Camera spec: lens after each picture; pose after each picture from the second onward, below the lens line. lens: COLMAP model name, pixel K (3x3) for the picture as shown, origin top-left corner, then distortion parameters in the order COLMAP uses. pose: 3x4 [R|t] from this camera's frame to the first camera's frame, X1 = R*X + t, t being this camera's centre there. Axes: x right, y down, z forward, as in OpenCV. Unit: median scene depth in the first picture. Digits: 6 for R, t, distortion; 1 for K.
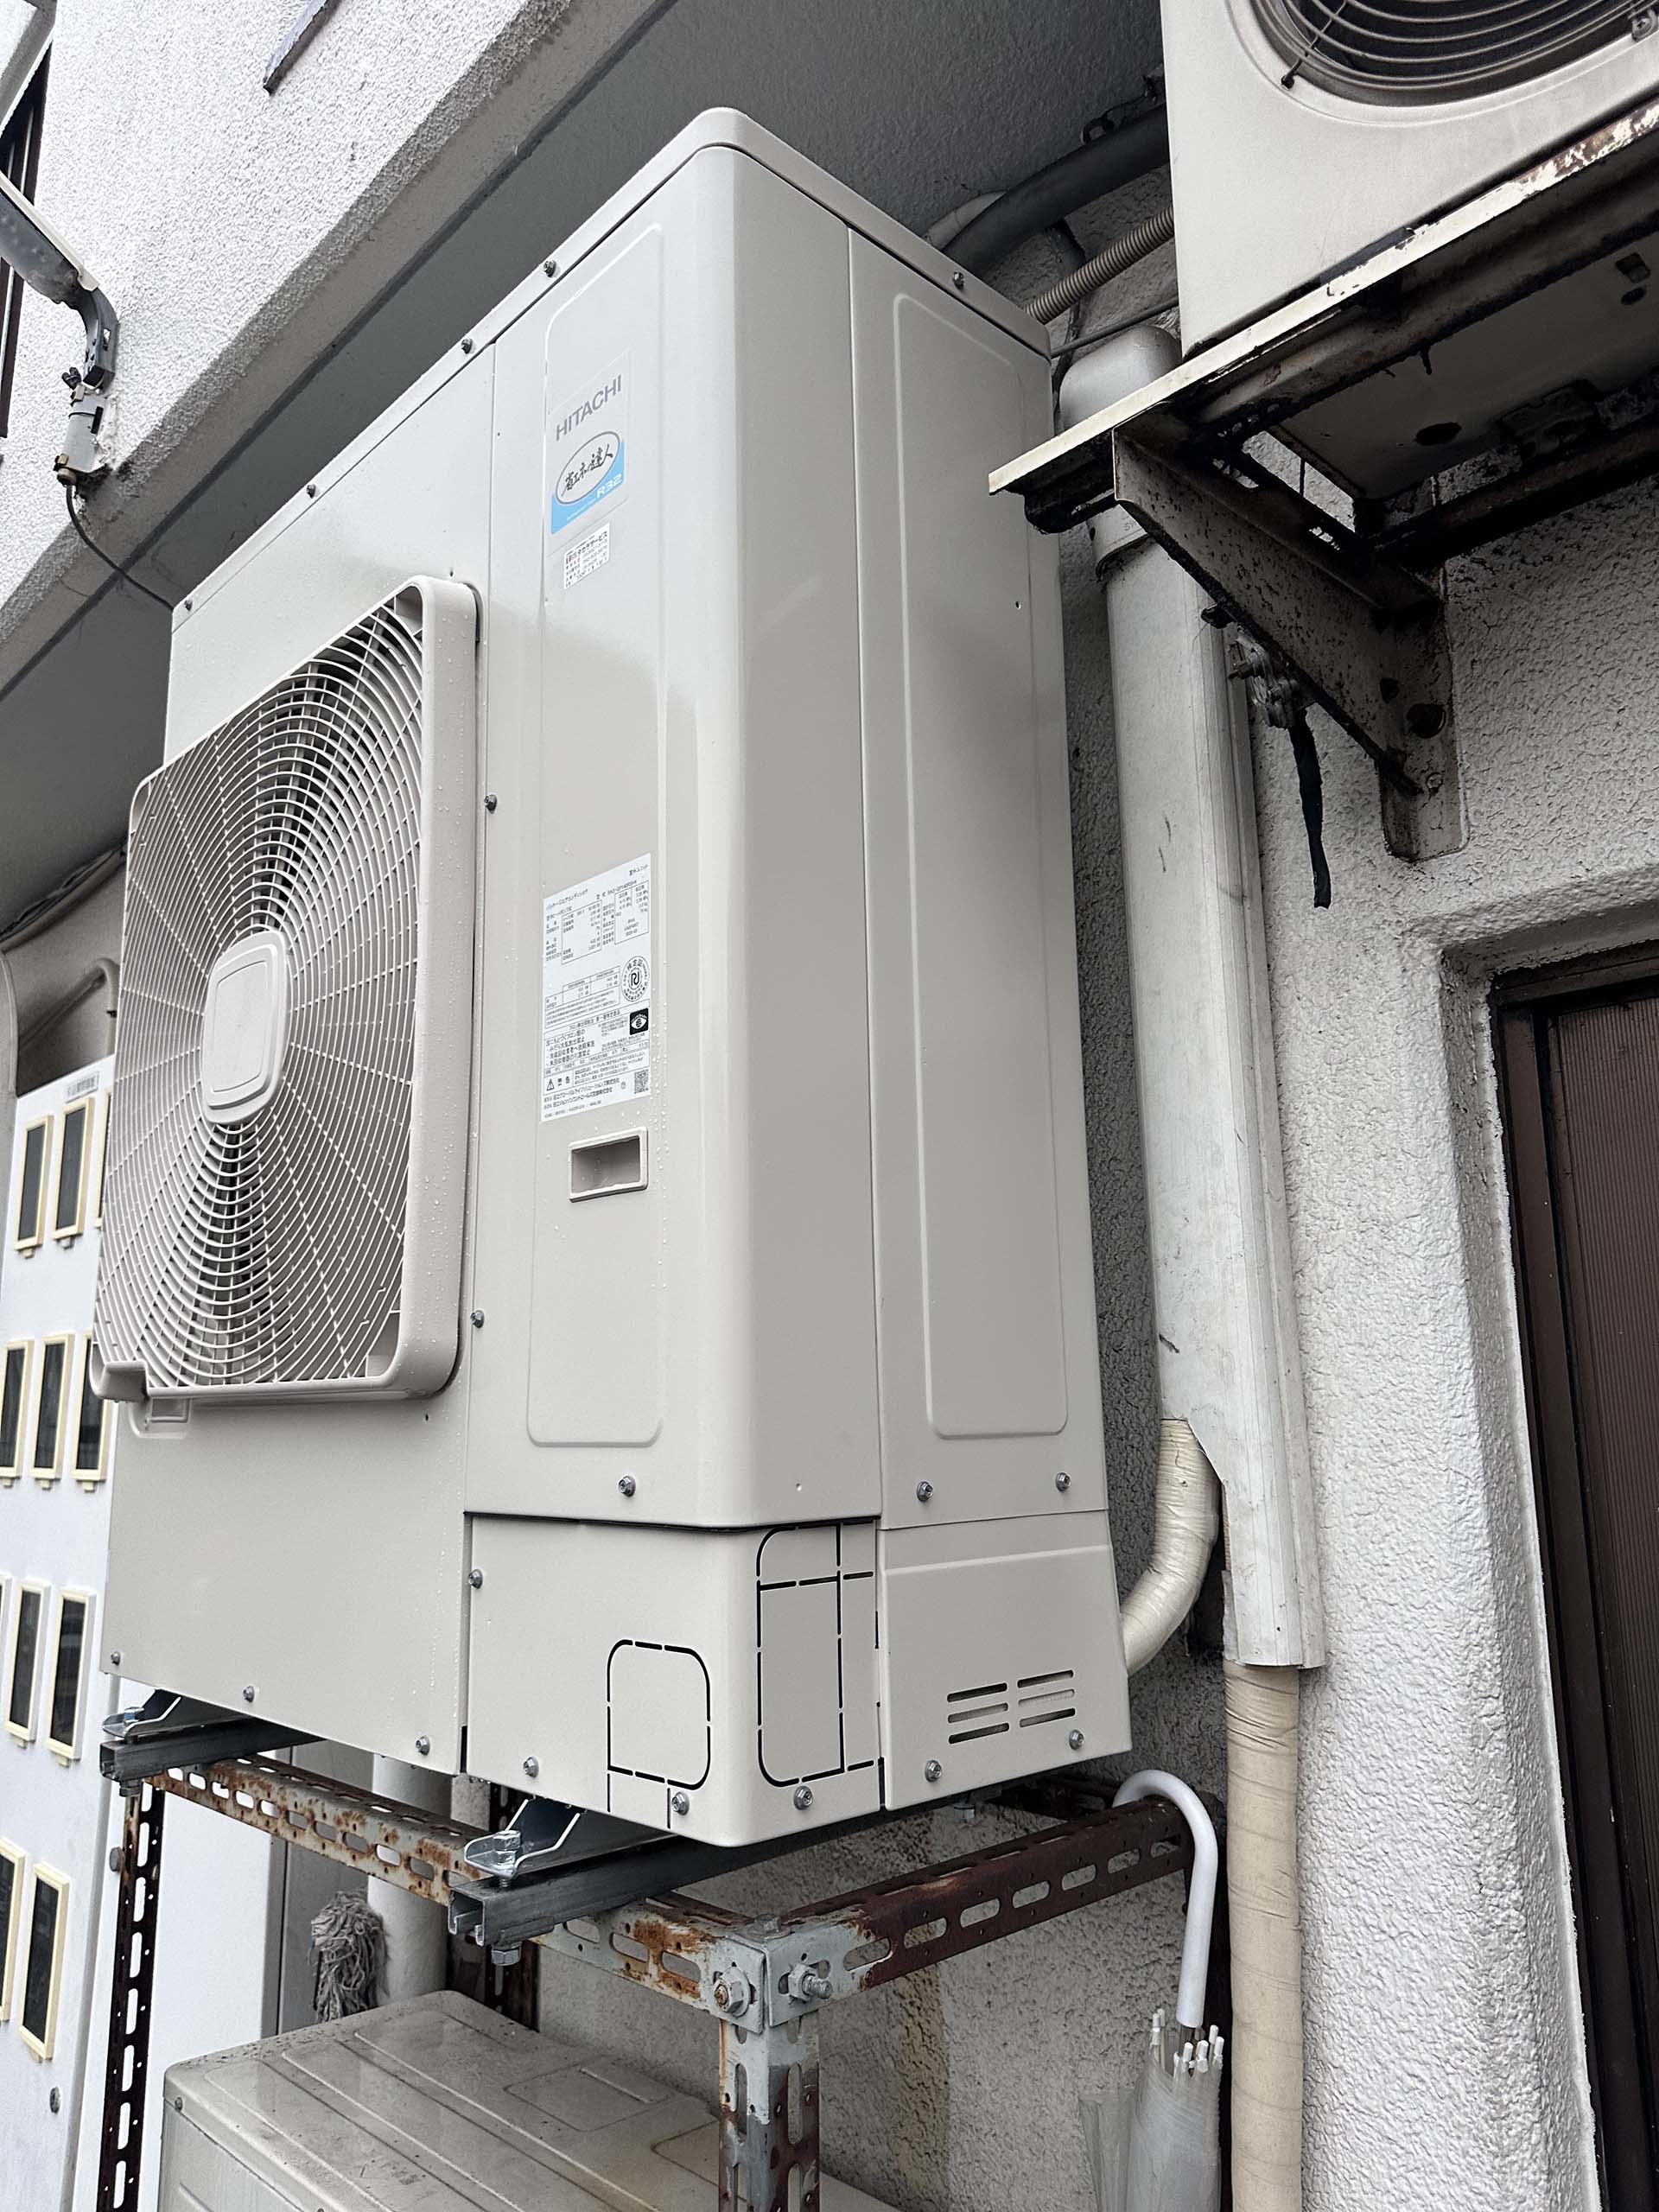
lens RADIAL K [[1576.8, 0, 807.8], [0, 1576.8, 1100.5], [0, 0, 1]] dist [0.023114, -0.035592]
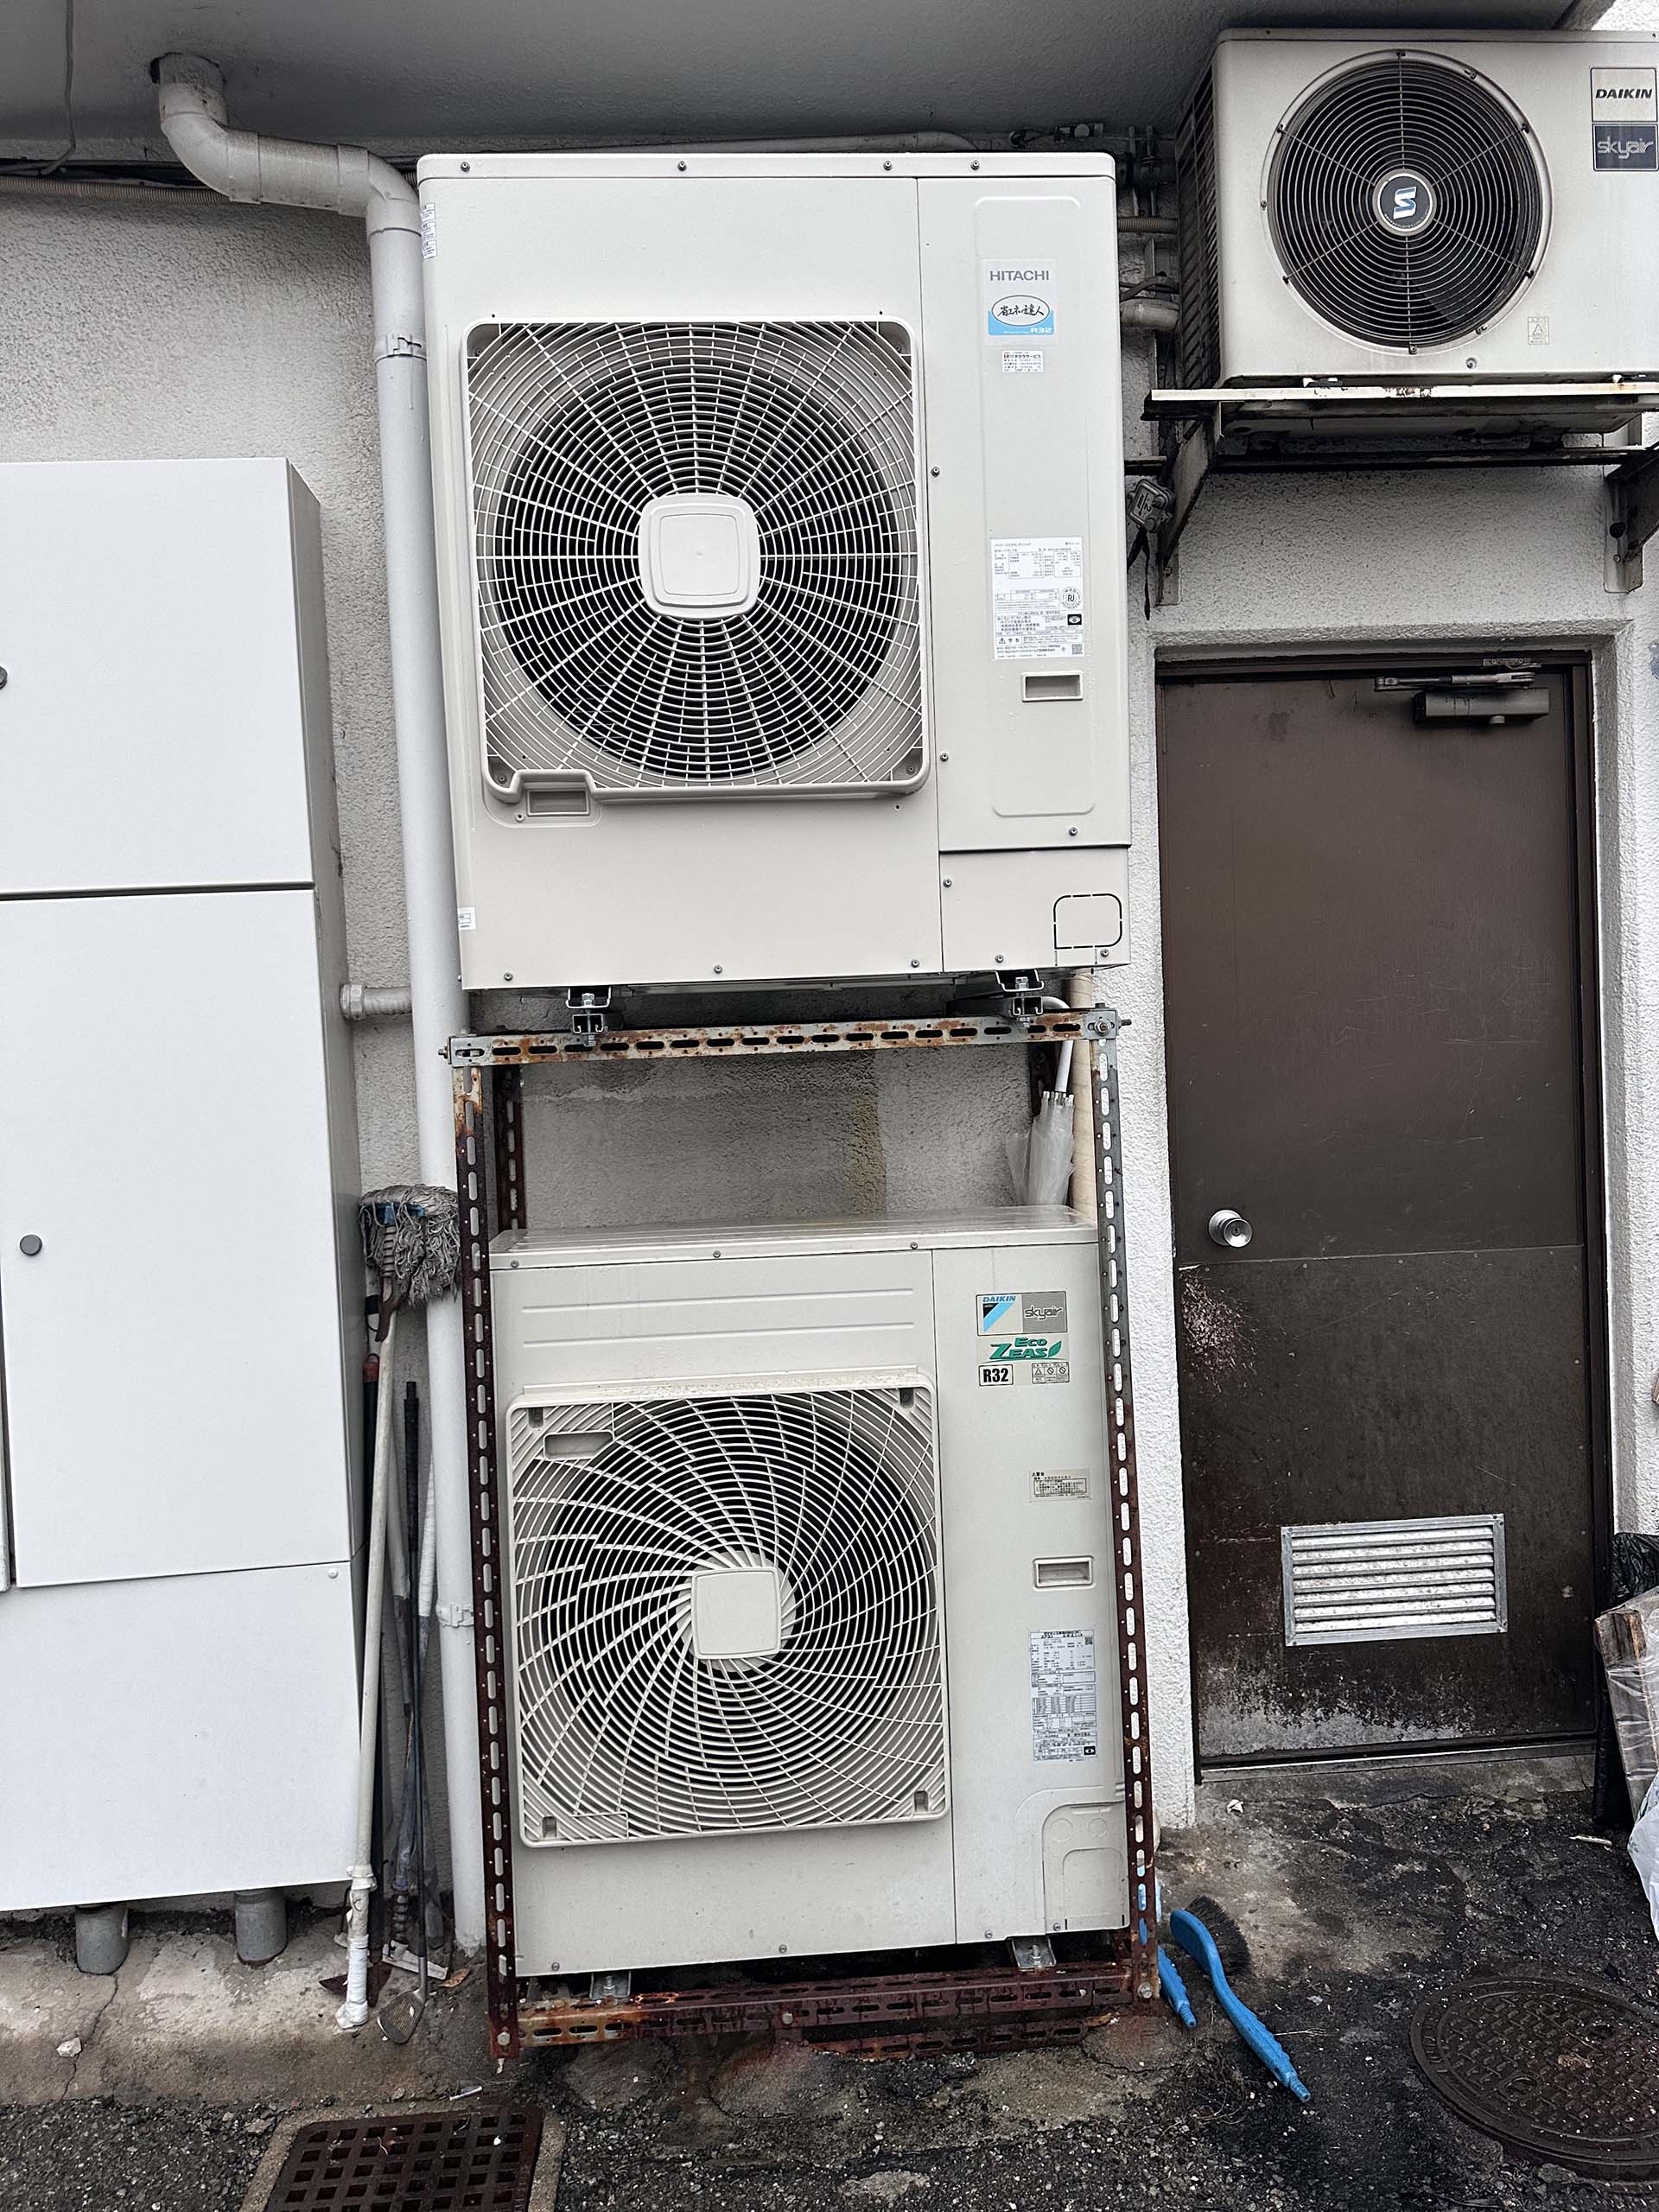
lens RADIAL K [[1550.0, 0, 803.1], [0, 1550.0, 1108.1], [0, 0, 1]] dist [0.118490, -0.186696]
pose [[0.627196, -0.049741, 0.777271, -1.726488], [-0.112984, 0.981592, 0.153986, 0.269181], [-0.770623, -0.184399, 0.610031, -0.130693]]
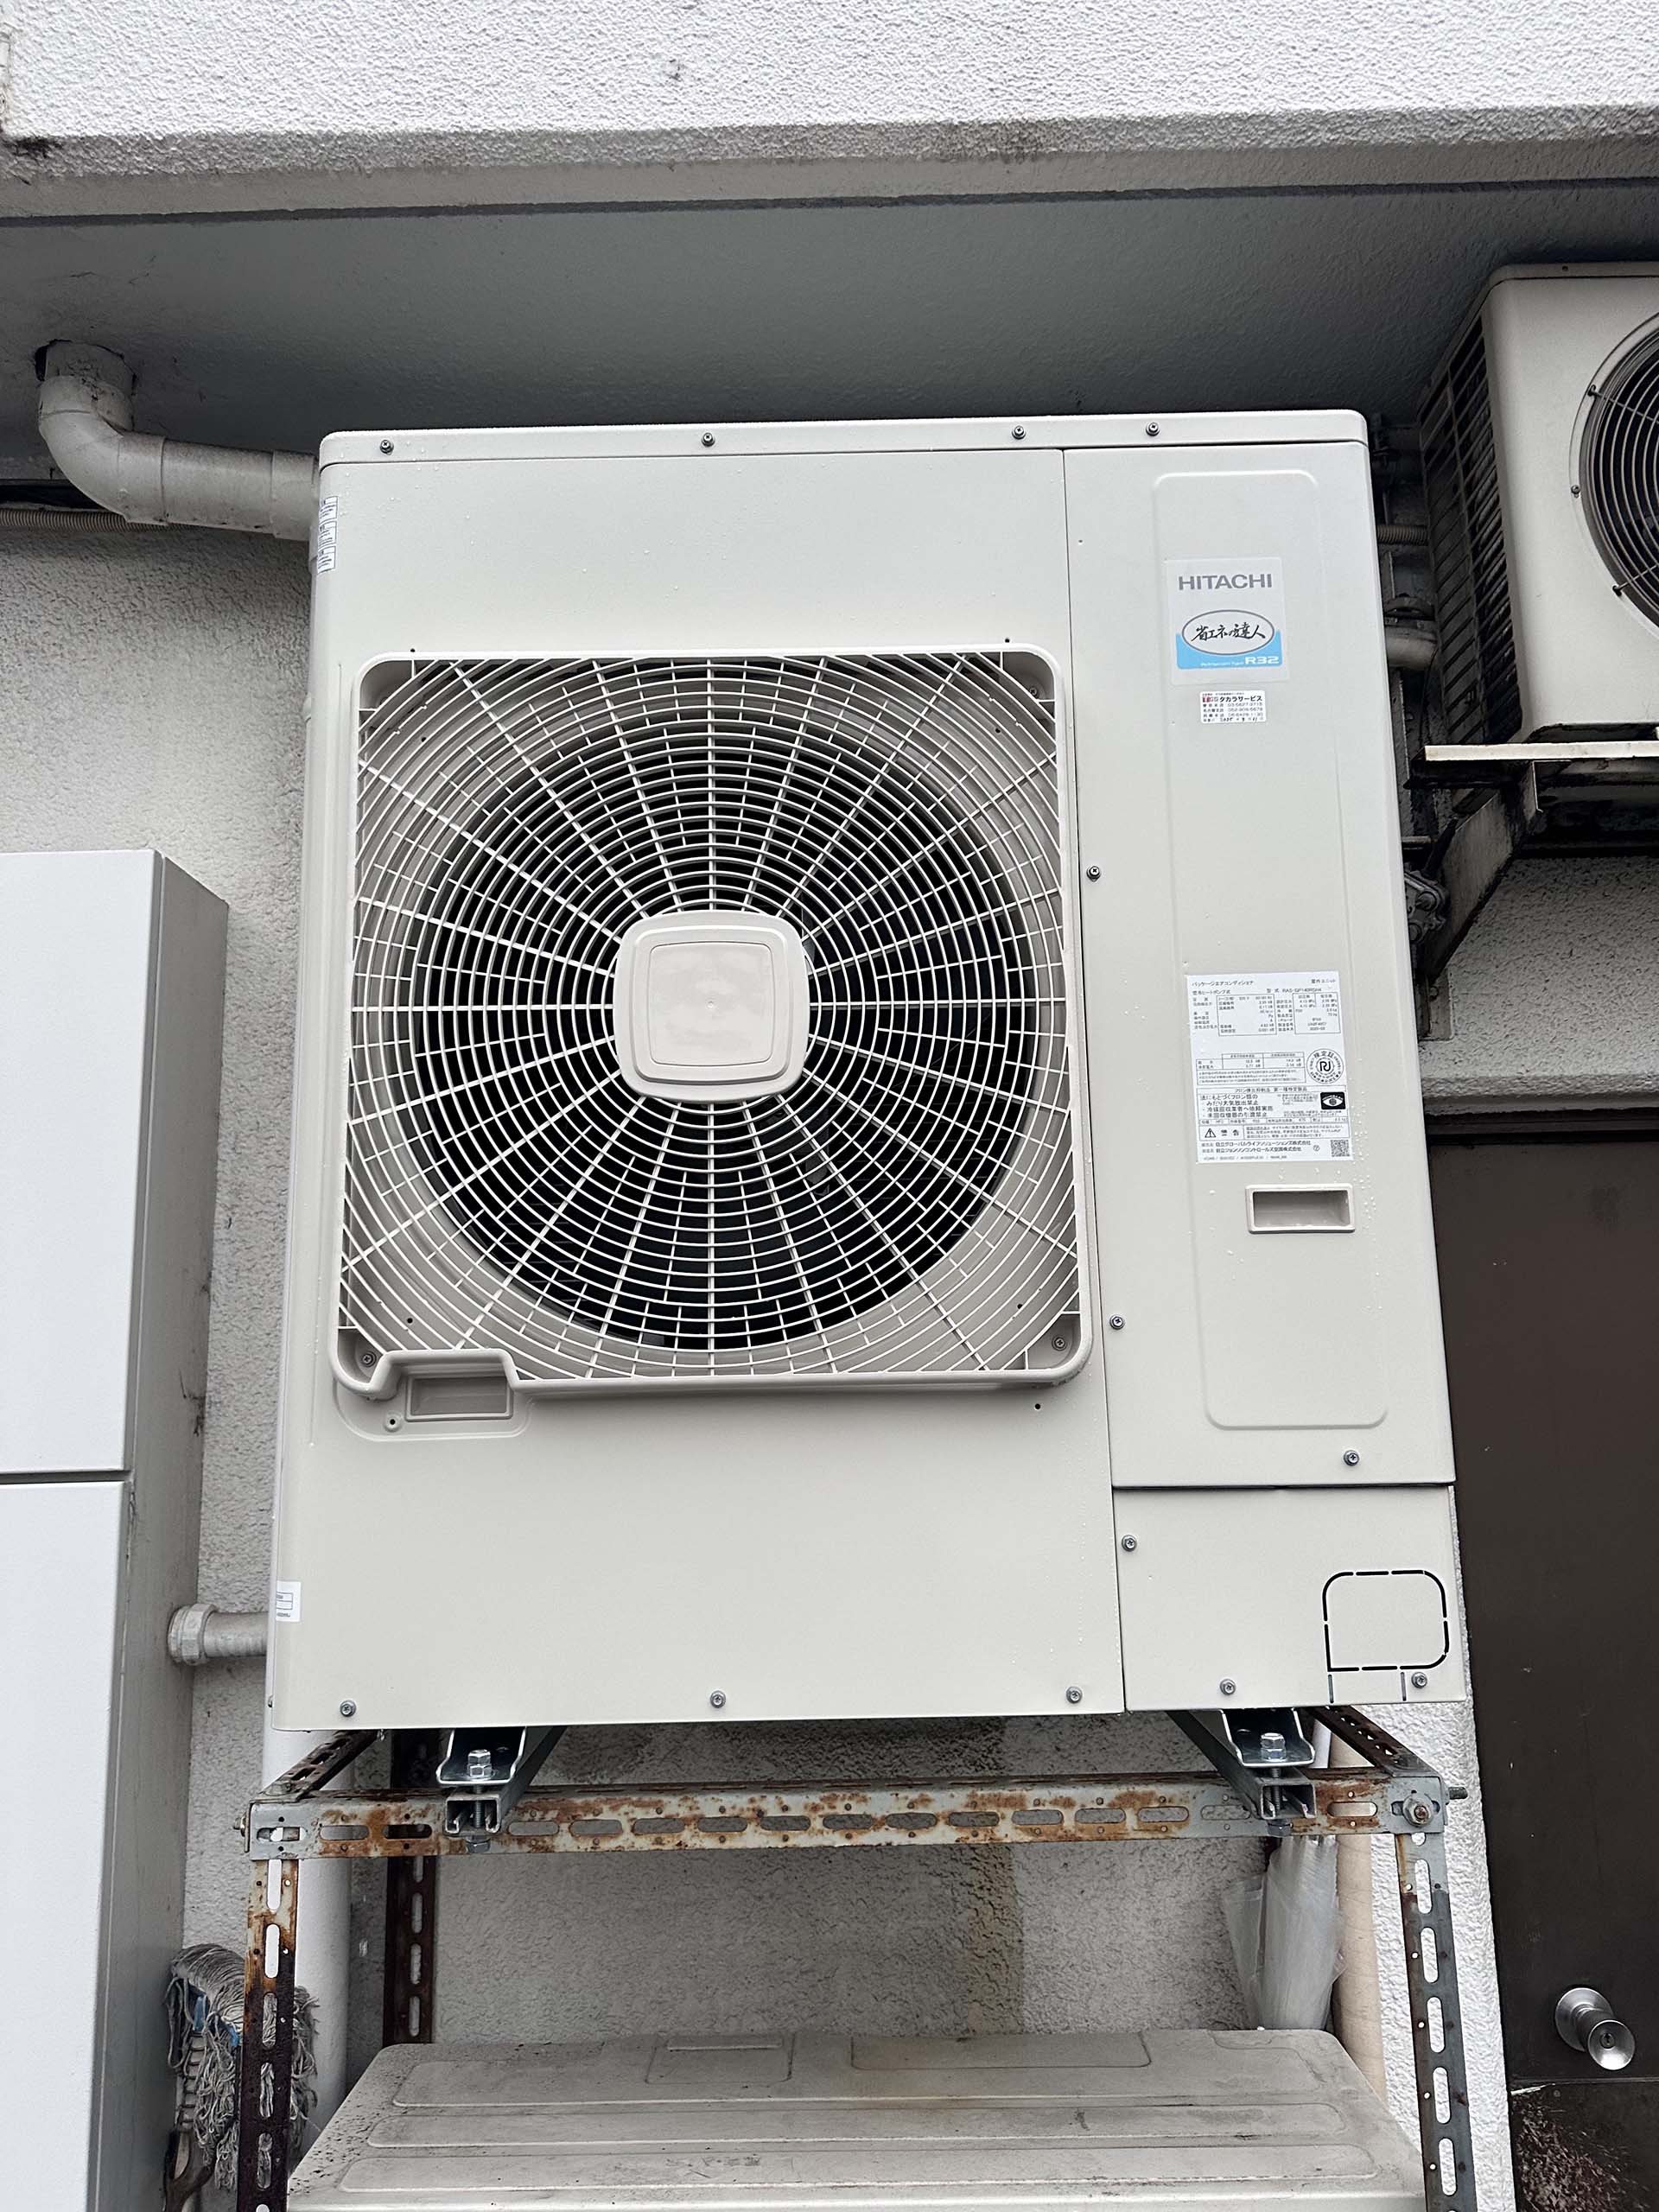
lens RADIAL K [[1550.0, 0, 803.1], [0, 1550.0, 1108.1], [0, 0, 1]] dist [0.118490, -0.186696]
pose [[0.691293, 0.116757, 0.713079, -1.121392], [-0.125403, 0.991269, -0.040735, 0.053884], [-0.711610, -0.061262, 0.699899, 0.338094]]
